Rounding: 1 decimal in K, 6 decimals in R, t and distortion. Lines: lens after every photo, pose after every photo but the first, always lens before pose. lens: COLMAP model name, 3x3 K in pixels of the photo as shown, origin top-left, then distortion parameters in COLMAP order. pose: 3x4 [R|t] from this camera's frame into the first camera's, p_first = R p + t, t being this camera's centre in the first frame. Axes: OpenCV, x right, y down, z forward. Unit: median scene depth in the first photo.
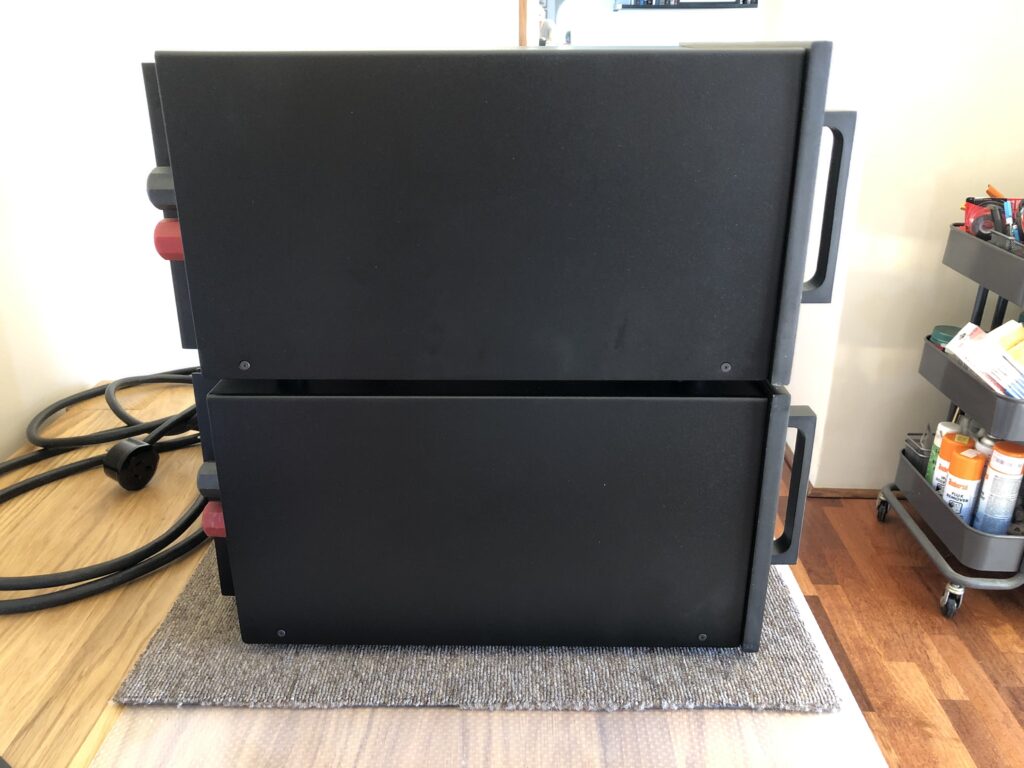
lens RADIAL K [[838.1, 0, 512.0], [0, 838.1, 384.0], [0, 0, 1]] dist [-0.007014, -0.001807]
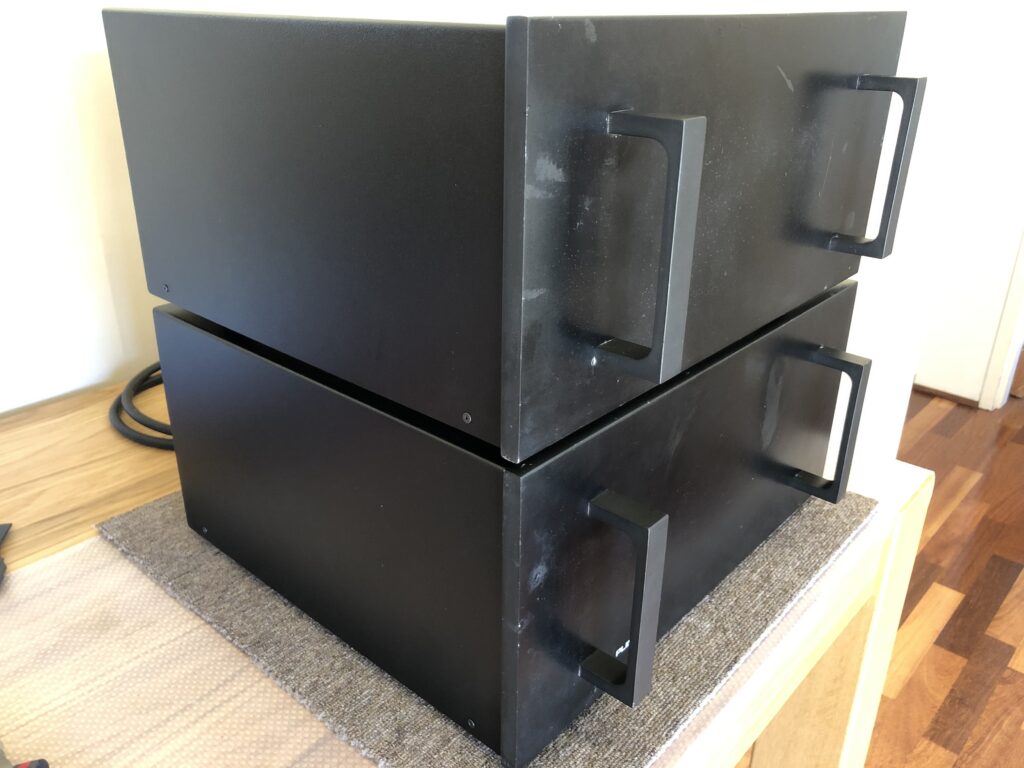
lens RADIAL K [[838.1, 0, 512.0], [0, 838.1, 384.0], [0, 0, 1]] dist [-0.007014, -0.001807]
pose [[0.754099, 0.280689, -0.593758, 0.709382], [-0.245605, 0.958999, 0.141421, -0.170763], [0.609109, 0.039184, 0.792118, 0.357658]]
